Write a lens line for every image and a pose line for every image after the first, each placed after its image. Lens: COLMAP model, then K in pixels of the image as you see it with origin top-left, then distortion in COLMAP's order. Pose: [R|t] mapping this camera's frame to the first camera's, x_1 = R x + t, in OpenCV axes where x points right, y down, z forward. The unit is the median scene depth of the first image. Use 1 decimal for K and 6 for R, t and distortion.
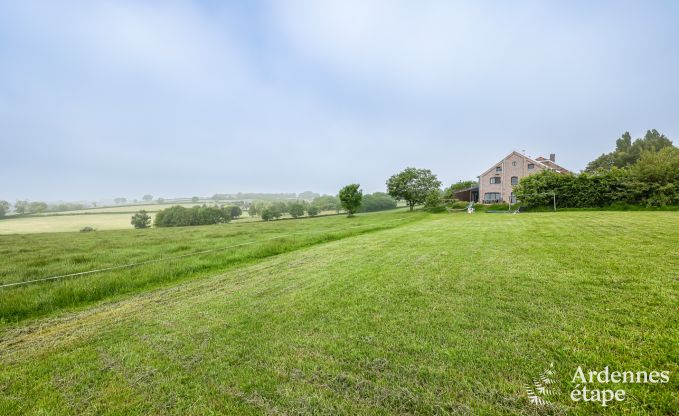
lens RADIAL K [[270.7, 0, 338.3], [0, 270.7, 206.3], [0, 0, 1]] dist [-0.000111, -0.000027]
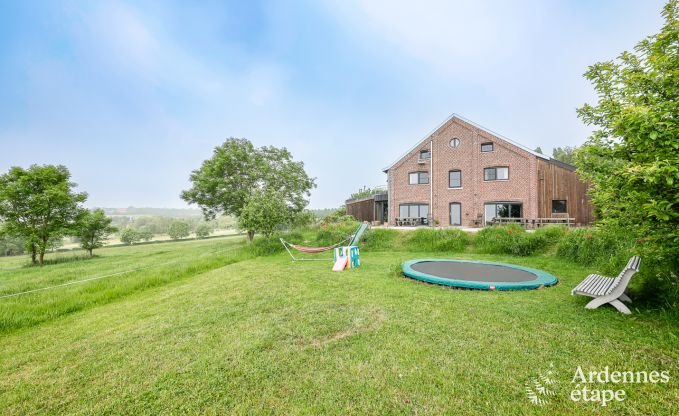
lens RADIAL K [[270.7, 0, 340.1], [0, 270.7, 207.7], [0, 0, 1]] dist [-0.000111, -0.000027]
pose [[0.963729, 0.021300, 0.266032, 0.279226], [-0.005161, 0.998111, -0.061217, -0.011322], [-0.266833, 0.057623, 0.962018, 0.503323]]
